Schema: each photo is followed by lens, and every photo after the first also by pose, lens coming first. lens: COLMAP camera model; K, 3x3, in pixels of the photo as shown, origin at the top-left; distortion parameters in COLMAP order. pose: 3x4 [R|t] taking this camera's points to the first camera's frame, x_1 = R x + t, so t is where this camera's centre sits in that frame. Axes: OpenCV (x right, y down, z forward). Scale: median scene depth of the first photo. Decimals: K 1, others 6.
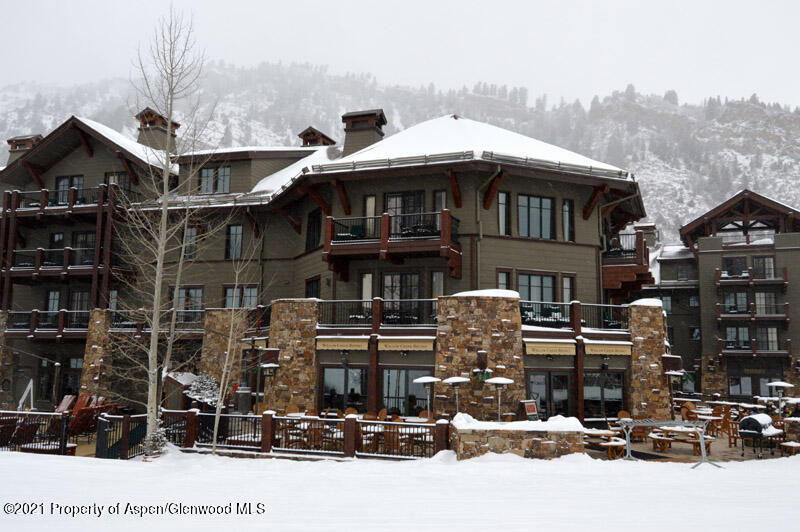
lens RADIAL K [[698.2, 0, 413.6], [0, 698.2, 266.1], [0, 0, 1]] dist [0.070693, -0.001722]
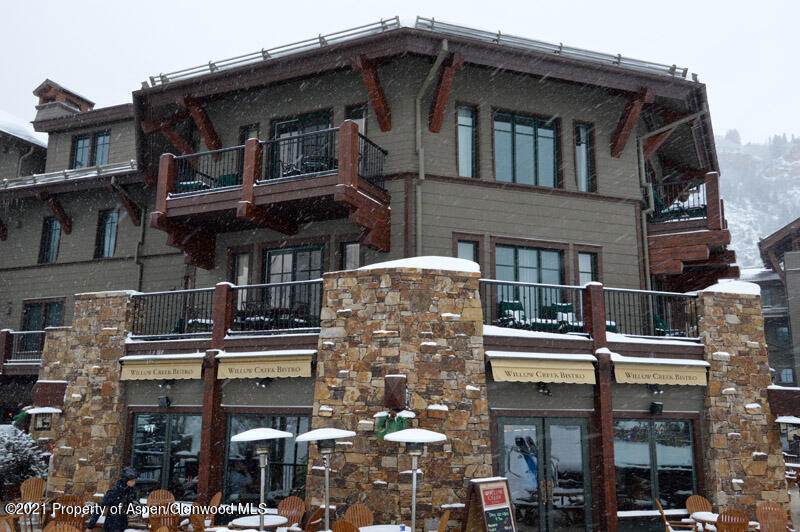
lens RADIAL K [[730.3, 0, 400.8], [0, 730.3, 257.2], [0, 0, 1]] dist [0.073240, -0.090768]
pose [[0.996380, -0.022097, -0.082091, 0.130468], [0.015750, 0.996893, -0.077172, 0.070468], [0.083542, 0.075600, 0.993632, 0.432110]]
